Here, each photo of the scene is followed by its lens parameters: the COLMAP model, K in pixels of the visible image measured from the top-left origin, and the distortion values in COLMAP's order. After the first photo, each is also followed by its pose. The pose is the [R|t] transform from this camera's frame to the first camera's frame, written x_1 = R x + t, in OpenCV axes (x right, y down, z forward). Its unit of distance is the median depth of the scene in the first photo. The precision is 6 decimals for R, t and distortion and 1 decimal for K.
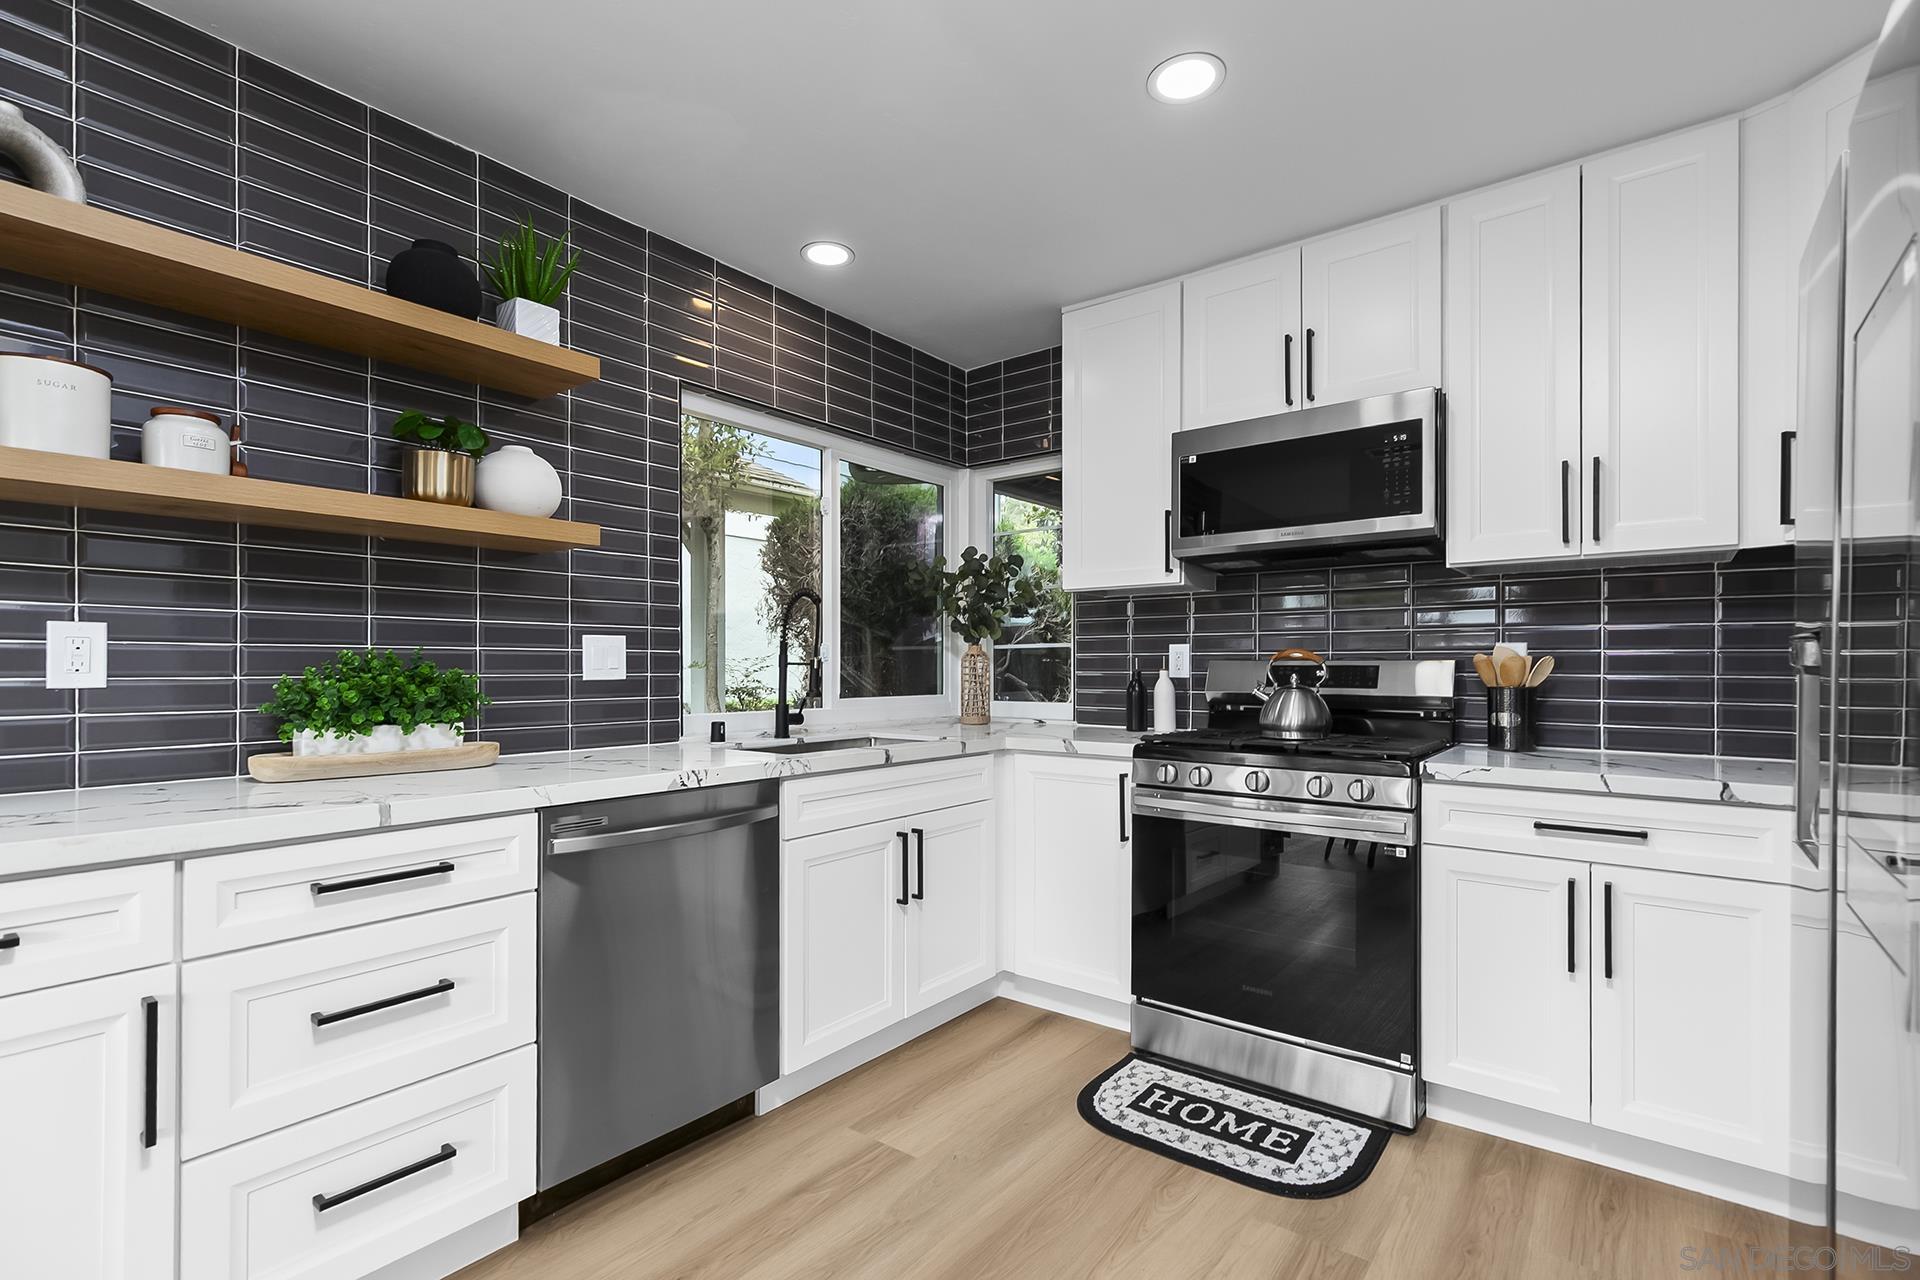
lens RADIAL K [[873.8, 0, 943.9], [0, 873.8, 667.3], [0, 0, 1]] dist [0.010816, -0.002357]
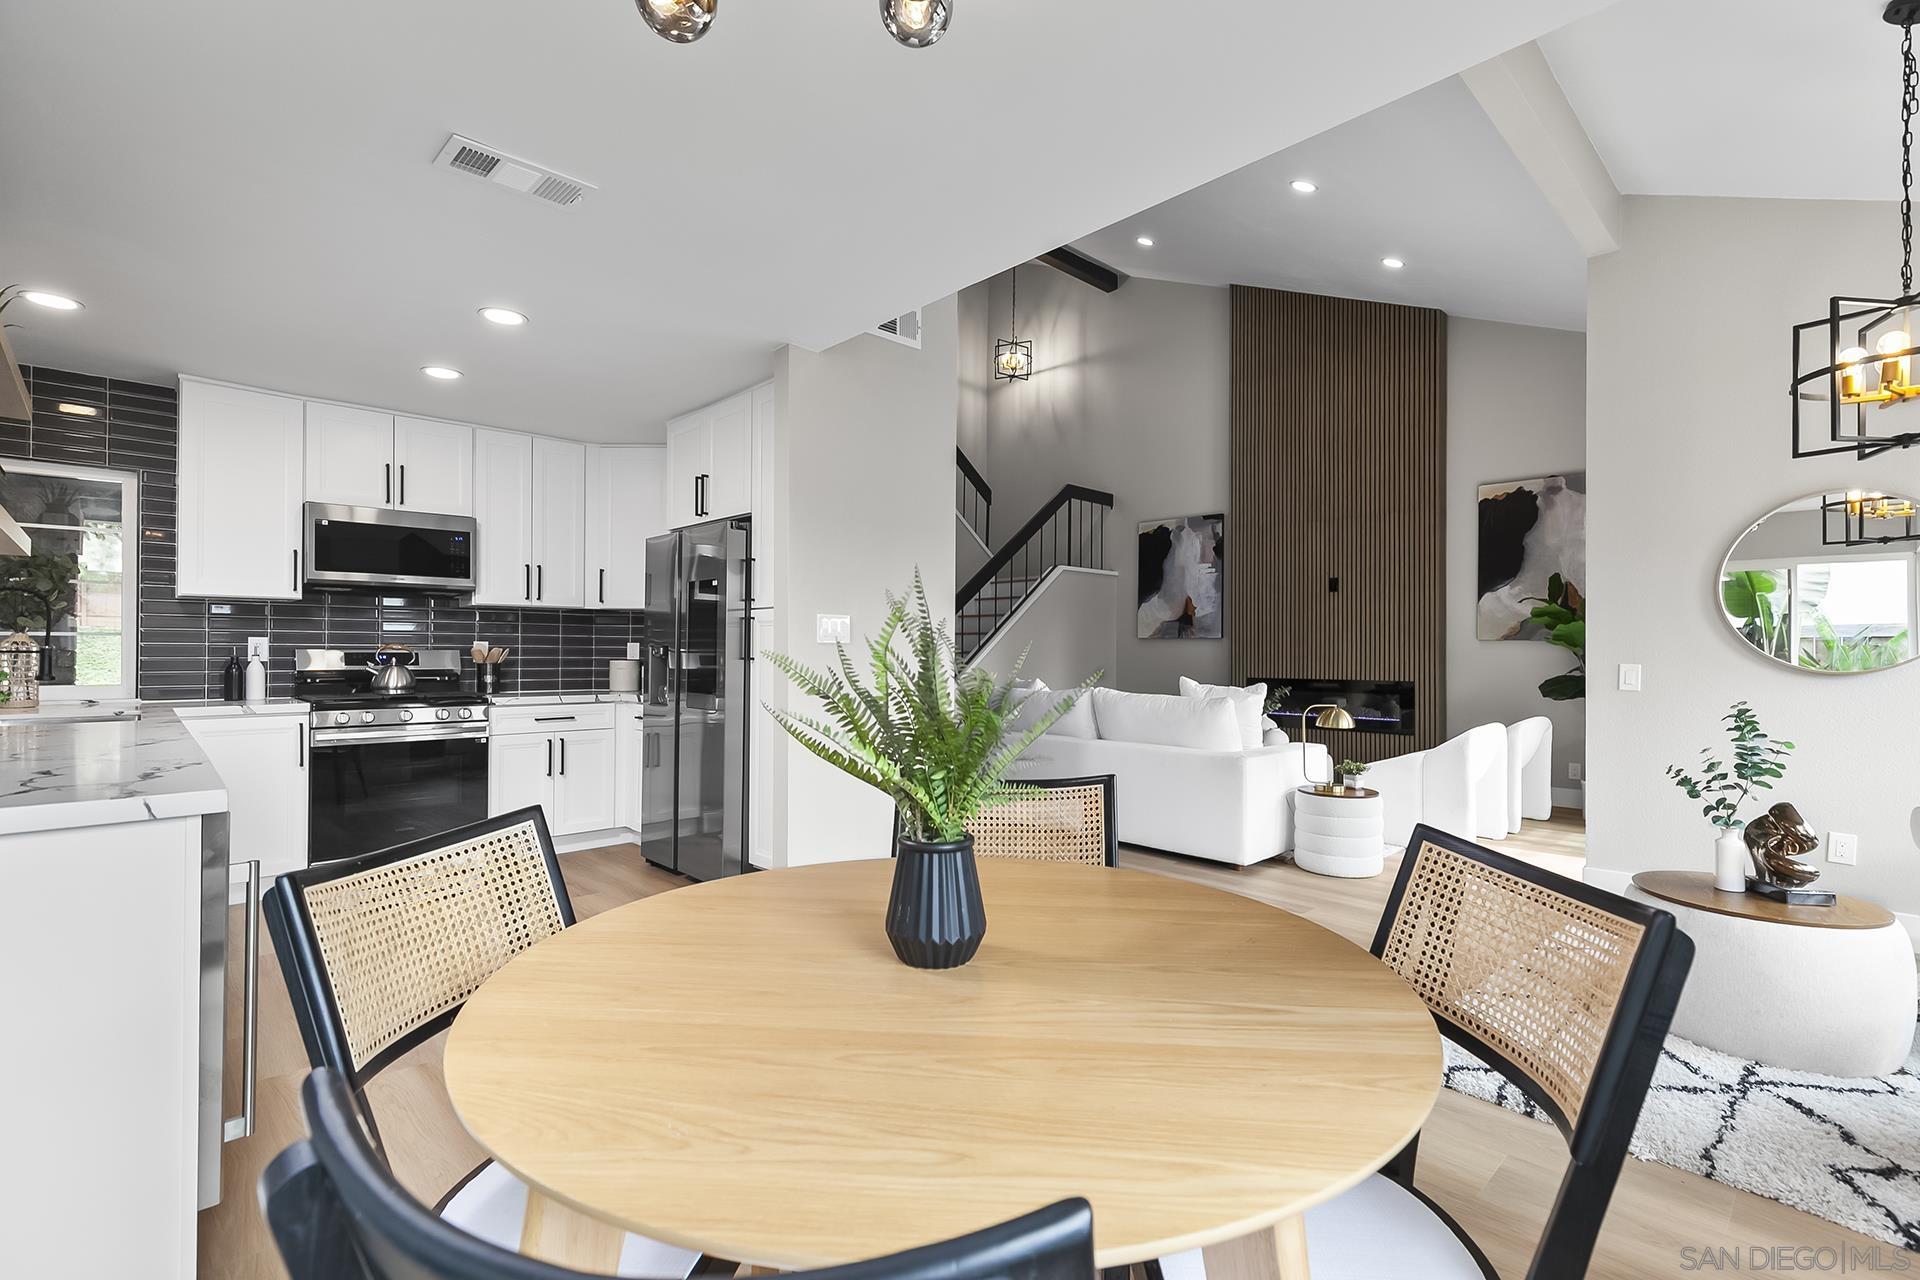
lens RADIAL K [[873.8, 0, 966.6], [0, 873.8, 643.3], [0, 0, 1]] dist [0.010816, -0.002357]
pose [[0.139008, 0.010021, 0.990241, -1.461786], [-0.000818, 0.999950, -0.010004, -0.005682], [-0.990291, 0.000580, 0.139009, -0.476967]]
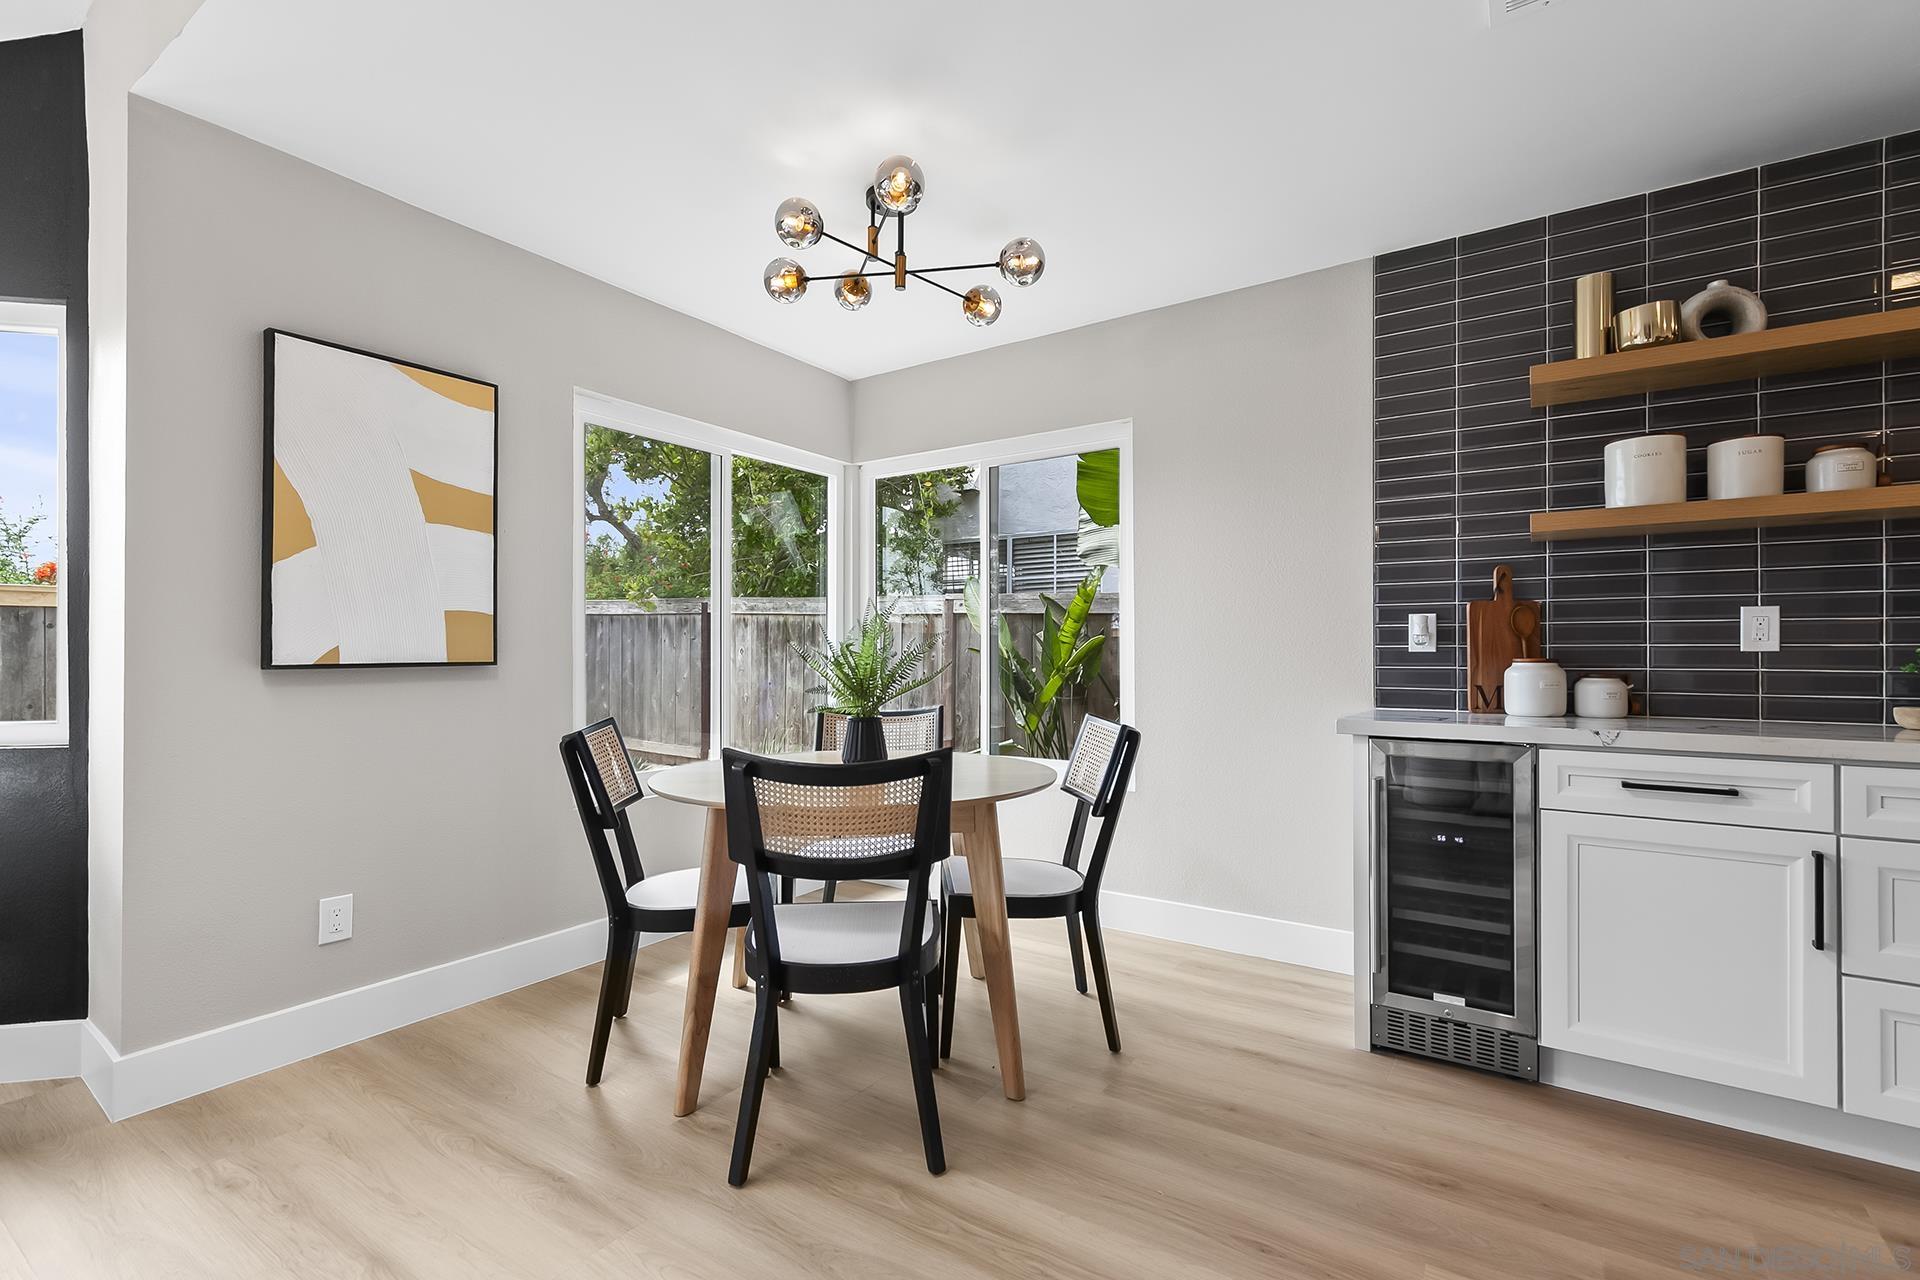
lens RADIAL K [[873.8, 0, 957.1], [0, 873.8, 648.9], [0, 0, 1]] dist [0.010816, -0.002357]
pose [[0.078834, -0.005849, -0.996871, 0.275024], [-0.000706, 0.999982, -0.005923, 0.021602], [0.996888, 0.001170, 0.078828, -0.330955]]
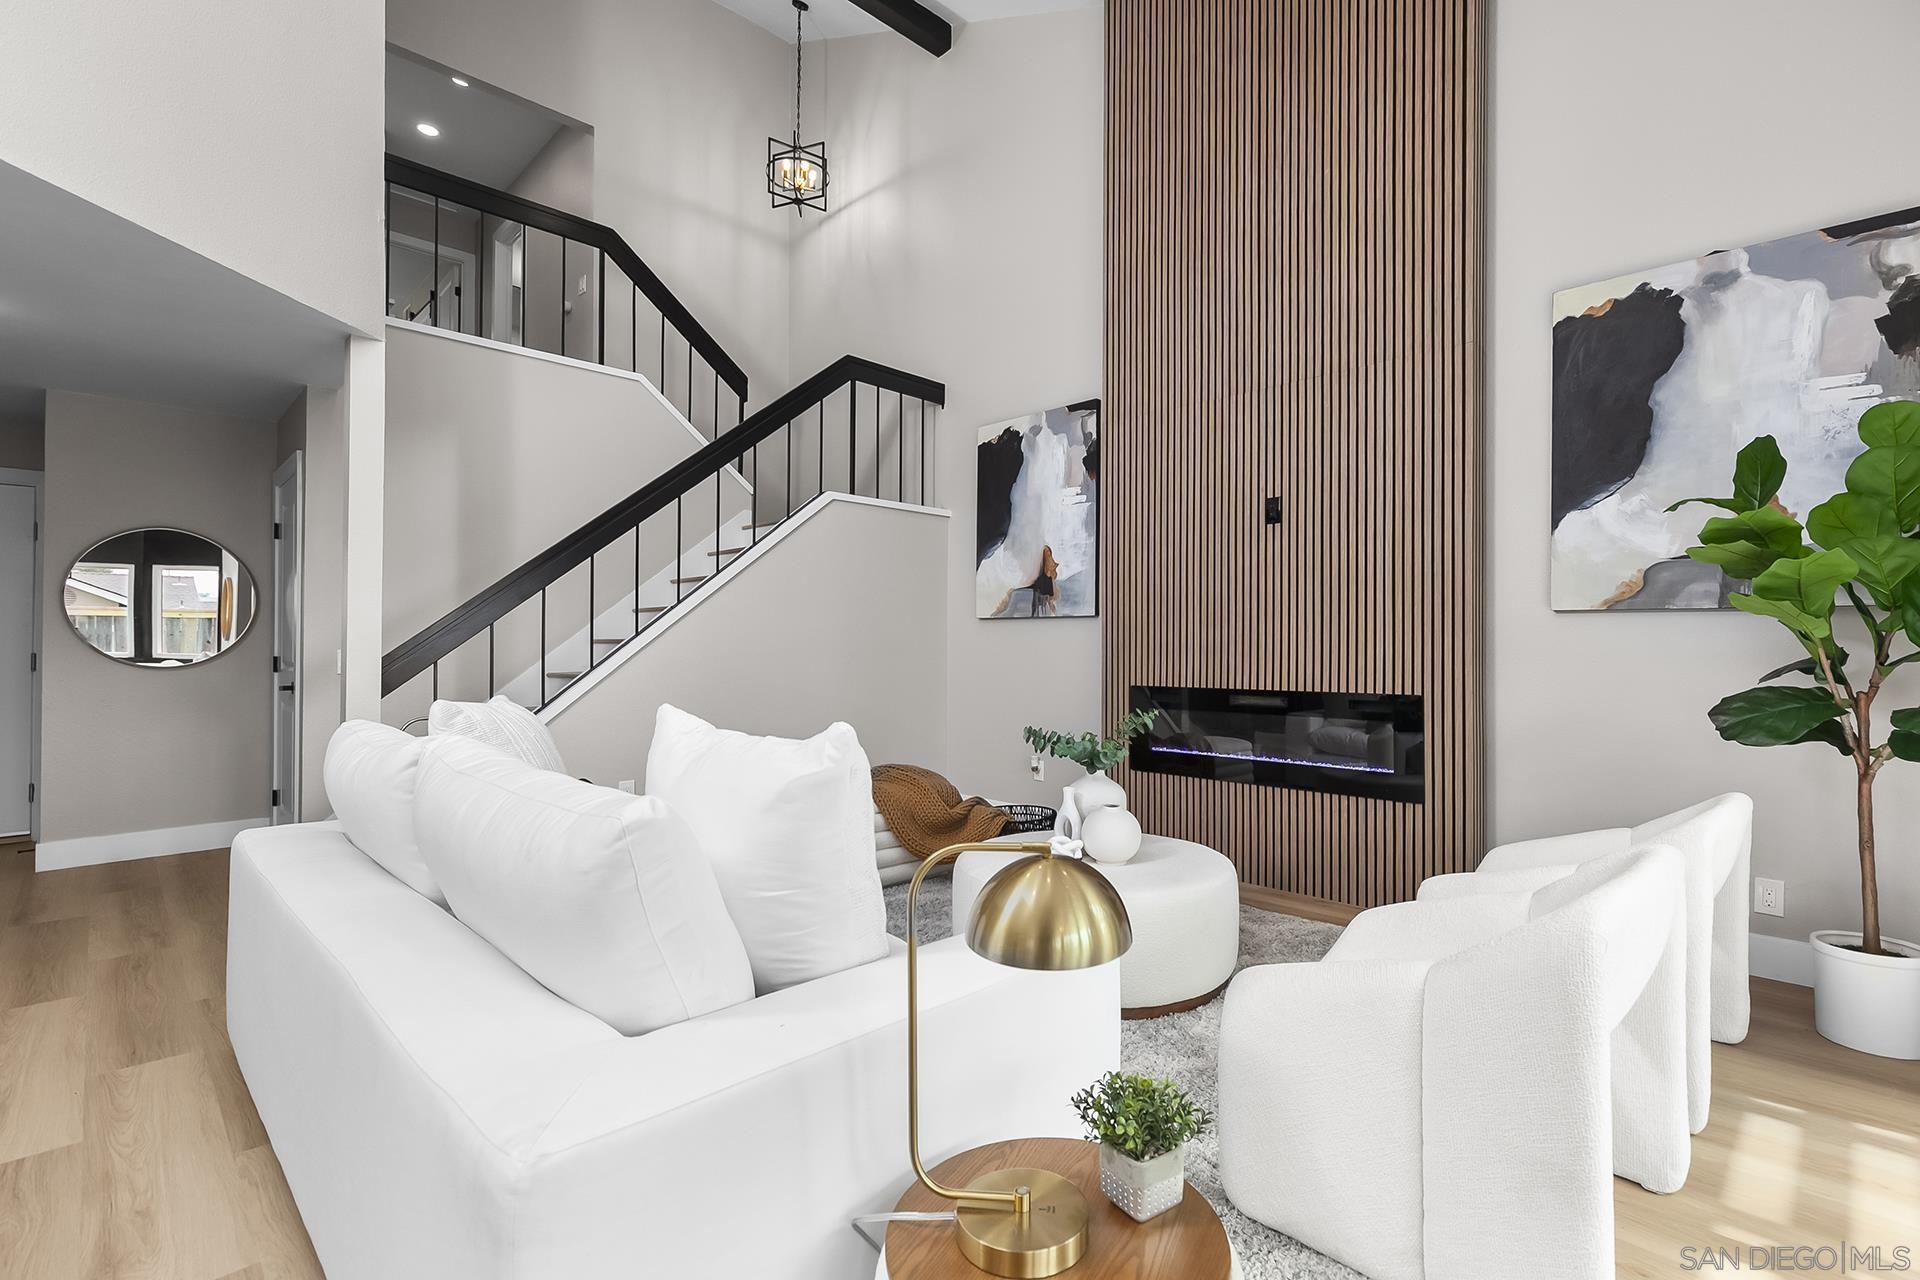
lens RADIAL K [[873.8, 0, 1019.1], [0, 873.8, 644.9], [0, 0, 1]] dist [0.010816, -0.002357]
pose [[0.108962, 0.002964, 0.994041, 0.400807], [-0.000379, 0.999996, -0.002940, 0.014023], [-0.994046, -0.000056, 0.108963, -1.143742]]
